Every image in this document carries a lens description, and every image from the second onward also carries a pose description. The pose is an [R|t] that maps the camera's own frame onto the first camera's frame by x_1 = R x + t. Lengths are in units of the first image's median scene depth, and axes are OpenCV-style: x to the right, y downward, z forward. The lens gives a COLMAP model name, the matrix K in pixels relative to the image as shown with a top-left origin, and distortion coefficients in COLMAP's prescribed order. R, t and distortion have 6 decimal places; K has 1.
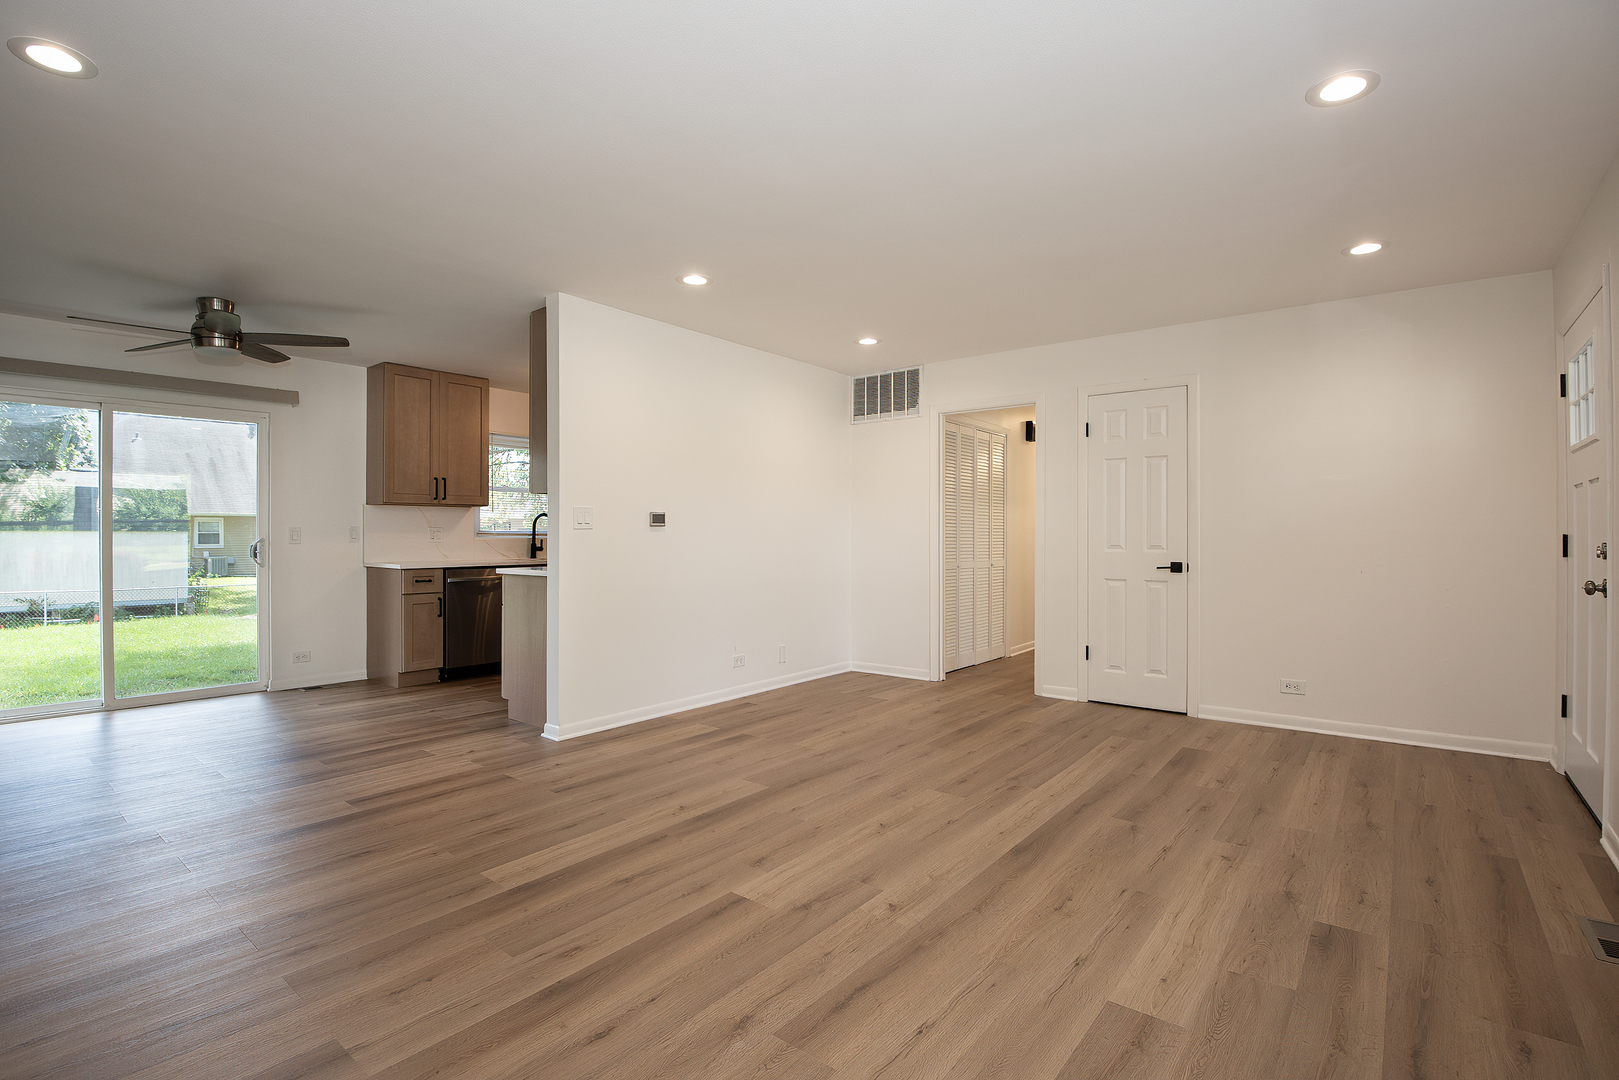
lens RADIAL K [[749.5, 0, 802.2], [0, 749.5, 535.3], [0, 0, 1]] dist [-0.022762, -0.012173]
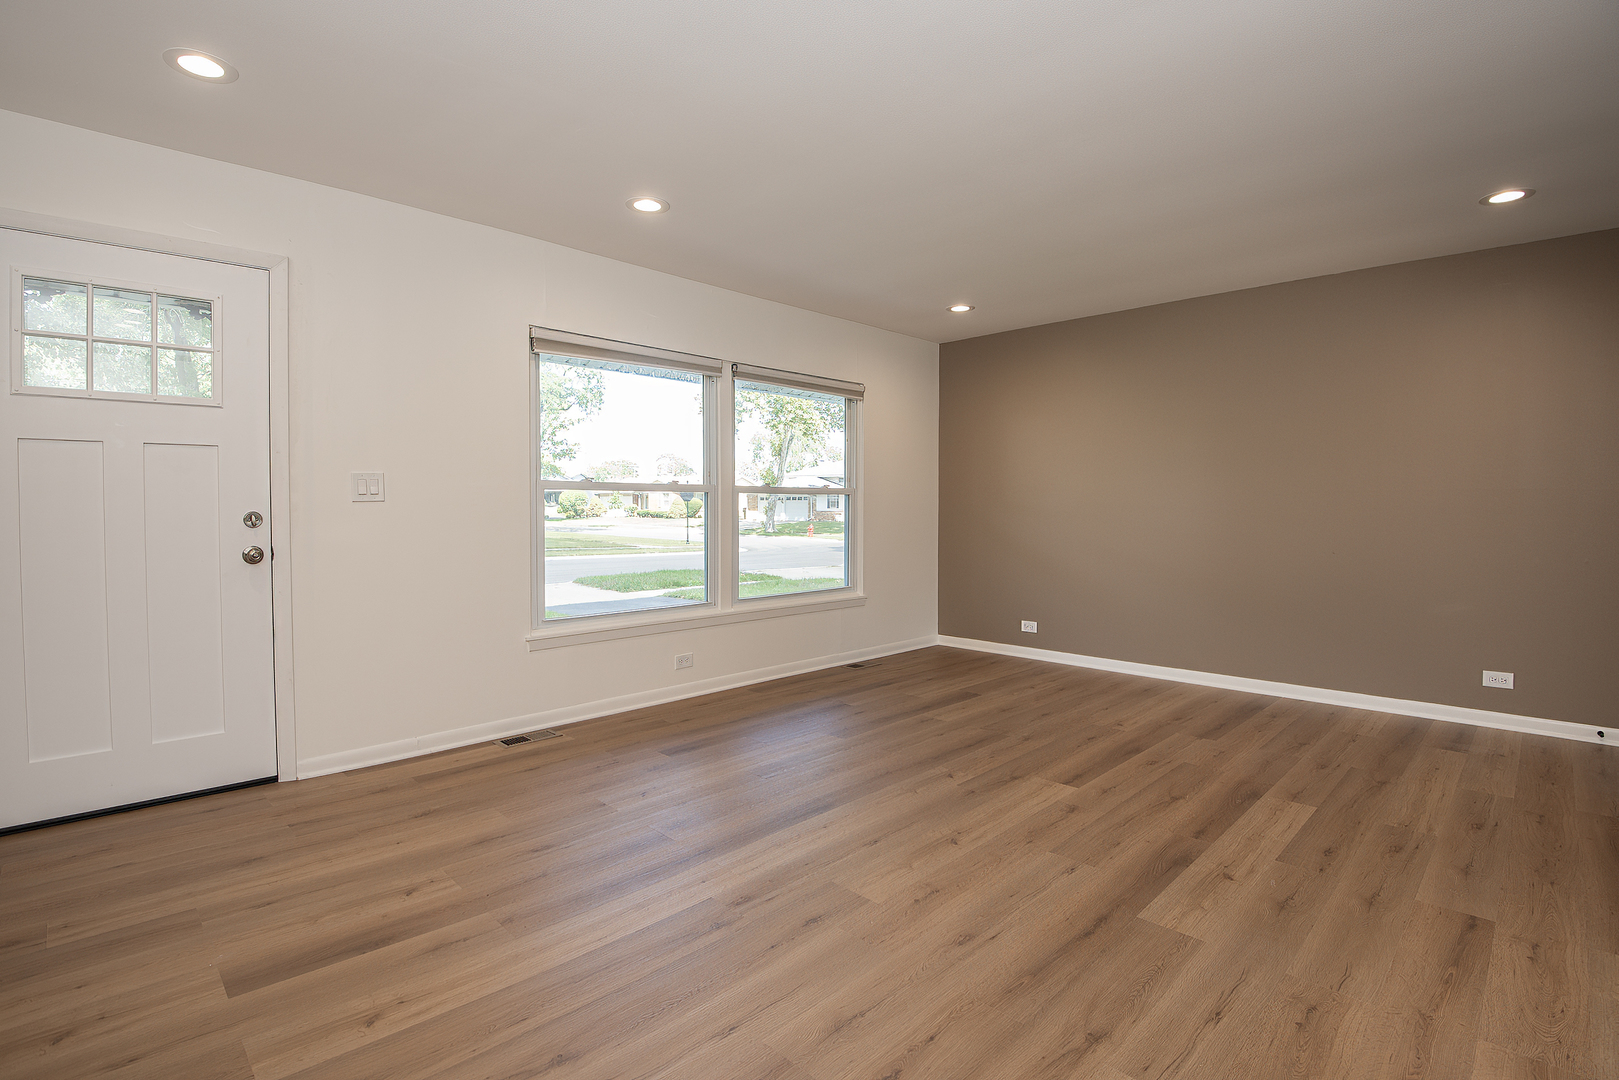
lens RADIAL K [[749.5, 0, 802.2], [0, 749.5, 535.3], [0, 0, 1]] dist [-0.022762, -0.012173]
pose [[-0.993576, -0.005871, 0.113010, 0.154492], [-0.001567, 0.999271, 0.038139, 0.000823], [-0.113152, 0.037717, -0.992862, 1.539427]]
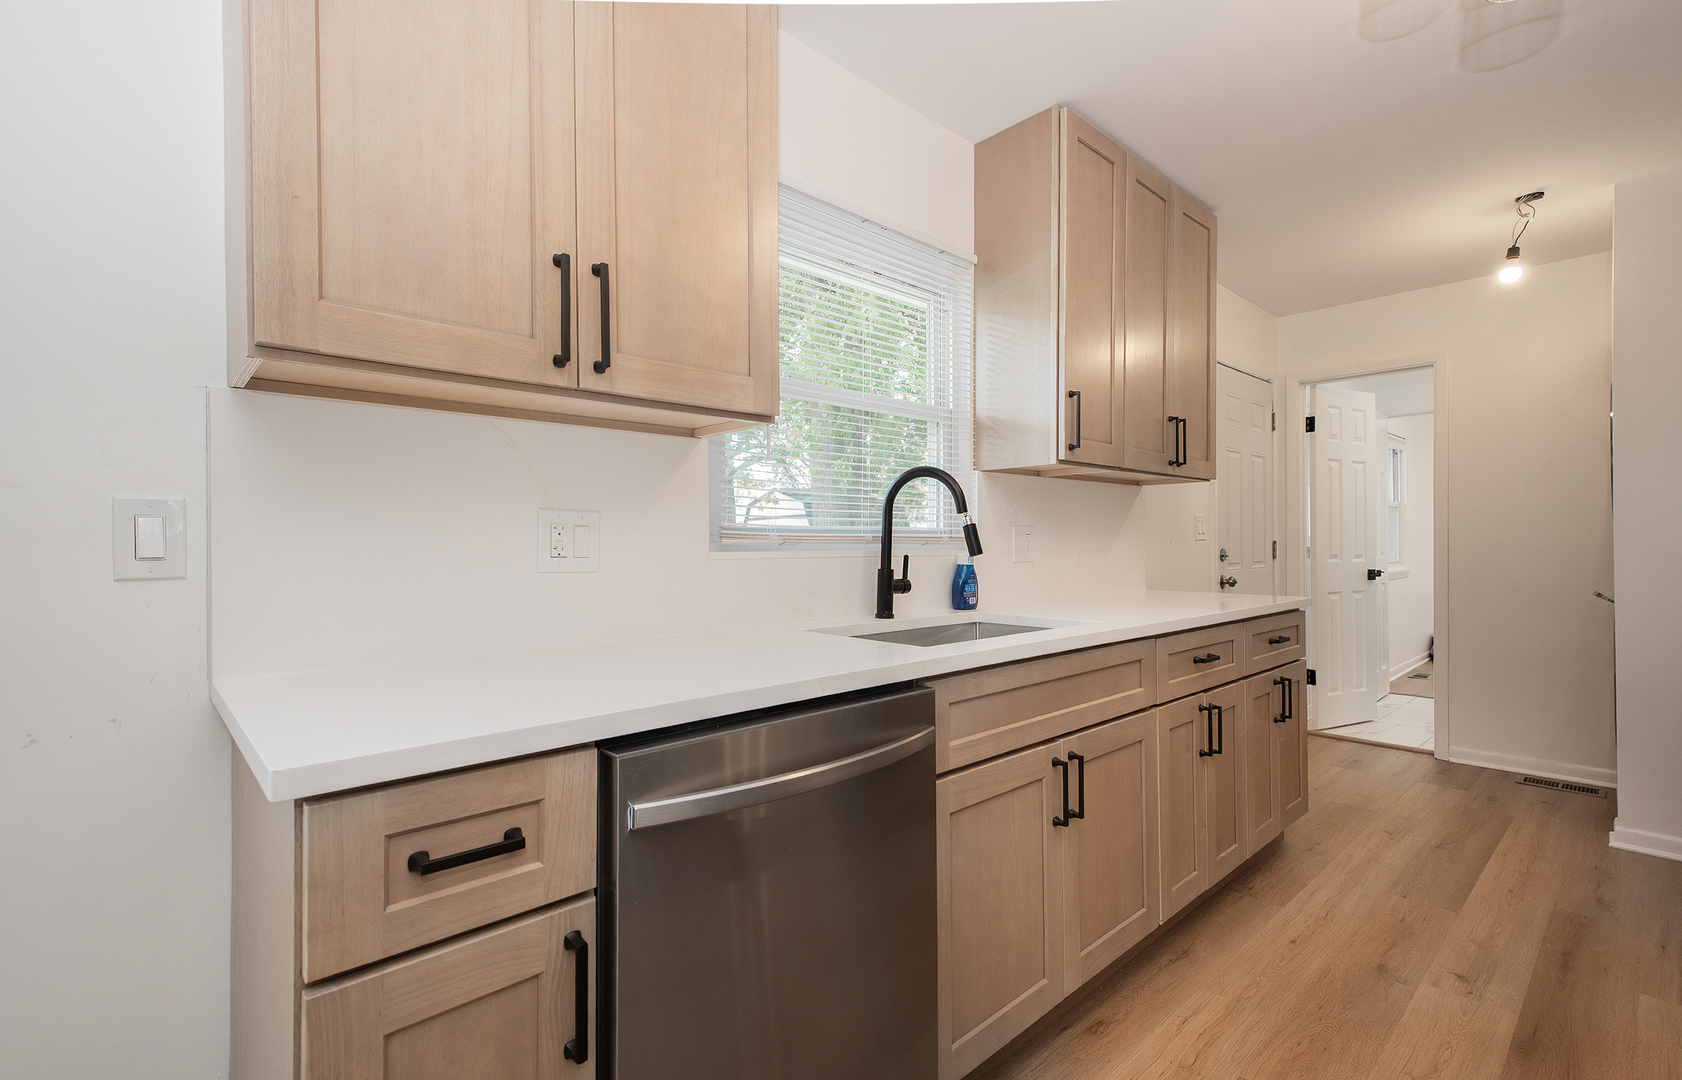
lens RADIAL K [[757.7, 0, 841.0], [0, 757.7, 540.0], [0, 0, 1]] dist [0.016594, 0.000137]
pose [[0.989791, -0.002766, -0.142502, -0.670975], [0.002414, 0.999994, -0.002641, 0.000239], [0.142508, 0.002270, 0.989791, 1.395918]]
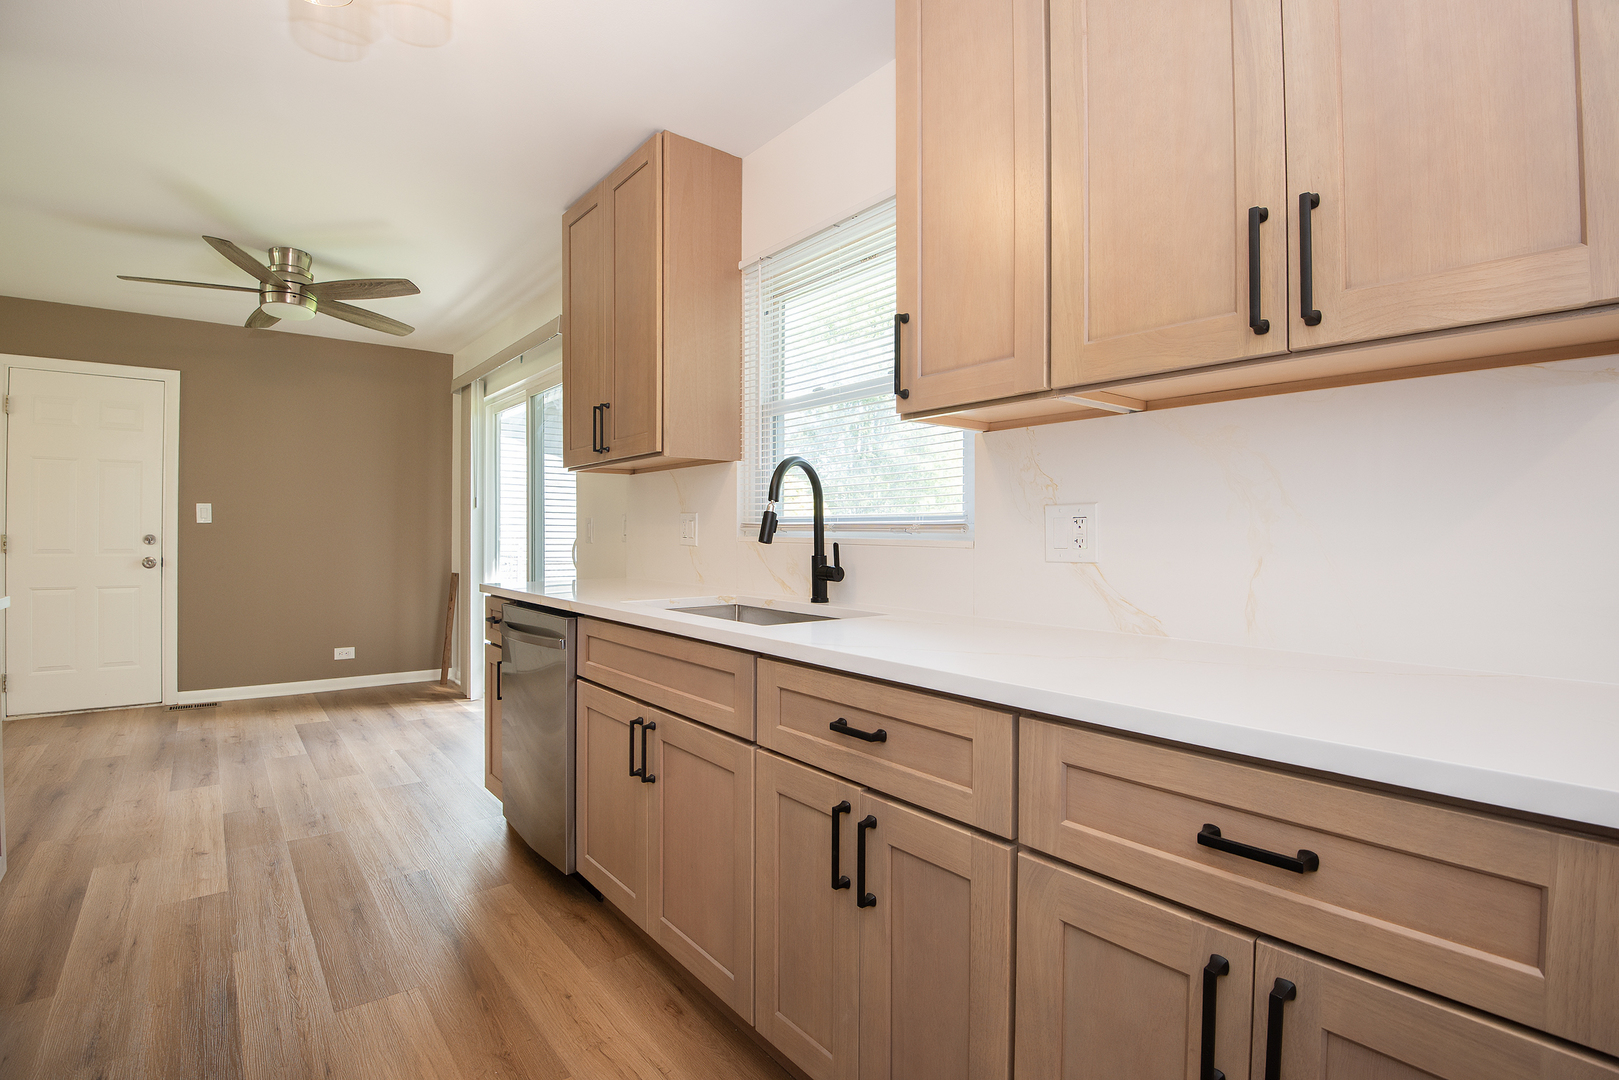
lens RADIAL K [[789.2, 0, 809.5], [0, 789.2, 540.0], [0, 0, 1]] dist [-0.035257, -0.001298]
pose [[-0.226749, 0.009468, -0.973907, -0.070822], [-0.004019, 0.999935, 0.010656, 0.002171], [0.973945, 0.006331, -0.226696, 2.152562]]
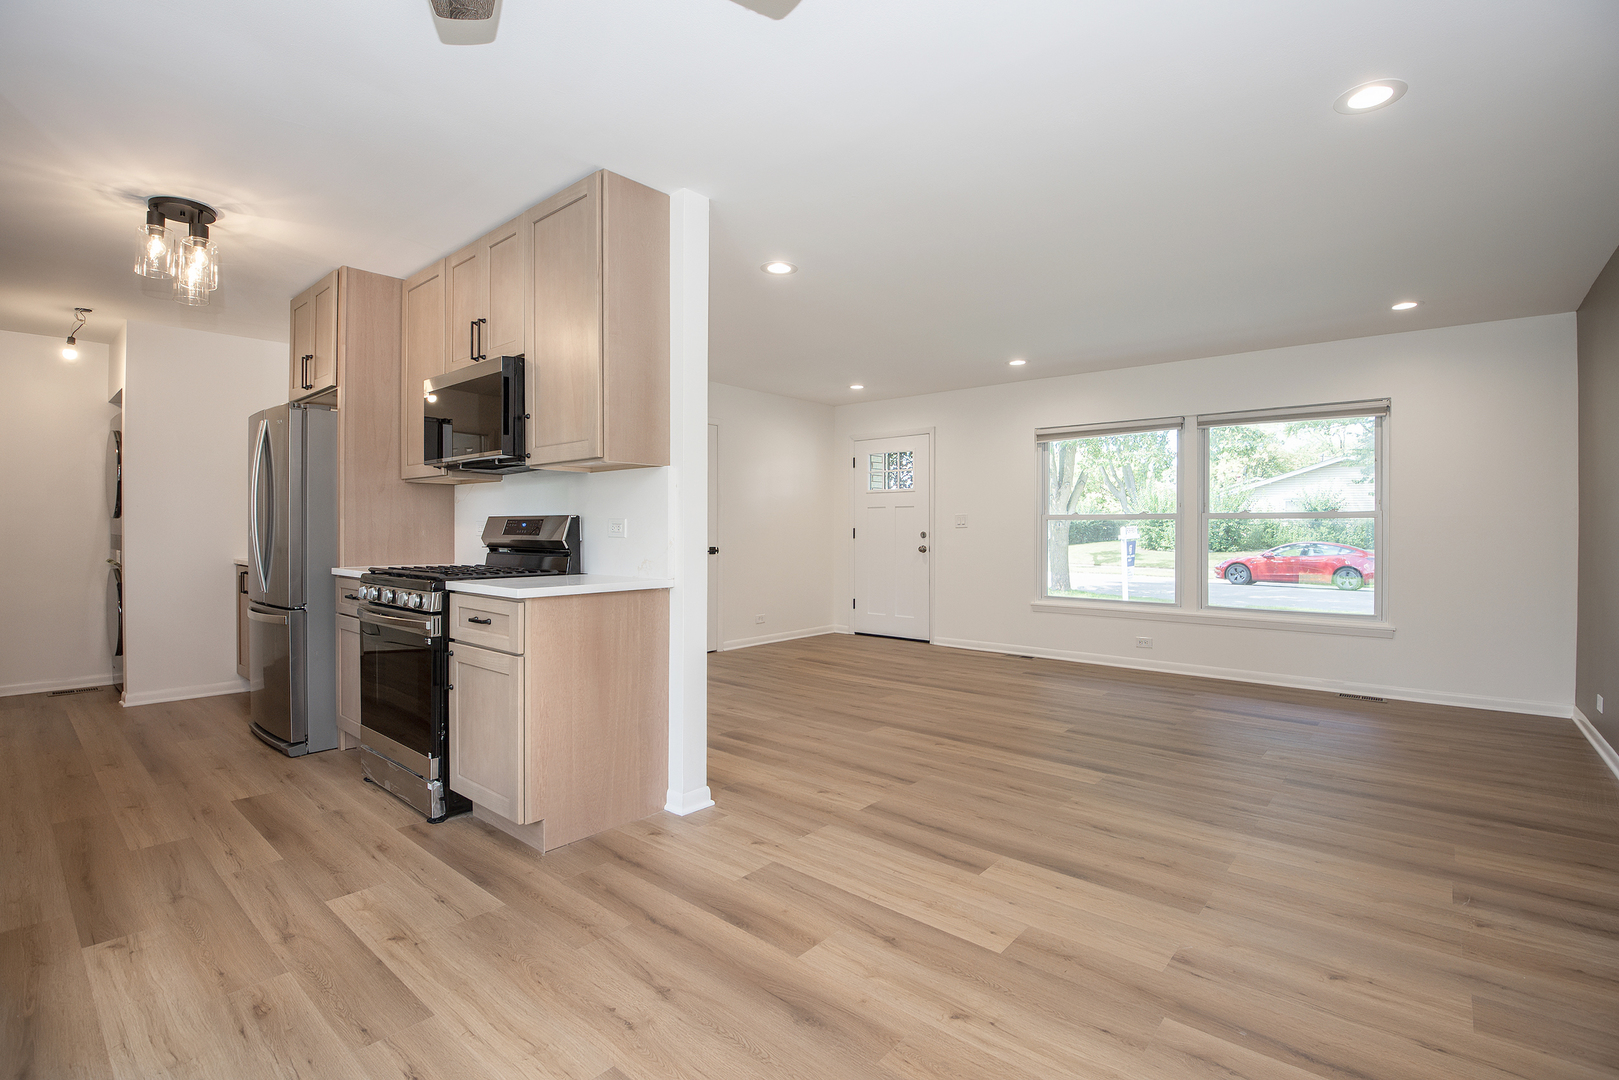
lens RADIAL K [[749.5, 0, 802.2], [0, 749.5, 535.3], [0, 0, 1]] dist [-0.022762, -0.012173]
pose [[0.041995, -0.007251, 0.999092, -1.254084], [-0.002389, 0.999970, 0.007358, 0.001890], [-0.999115, -0.002695, 0.041976, 1.033194]]
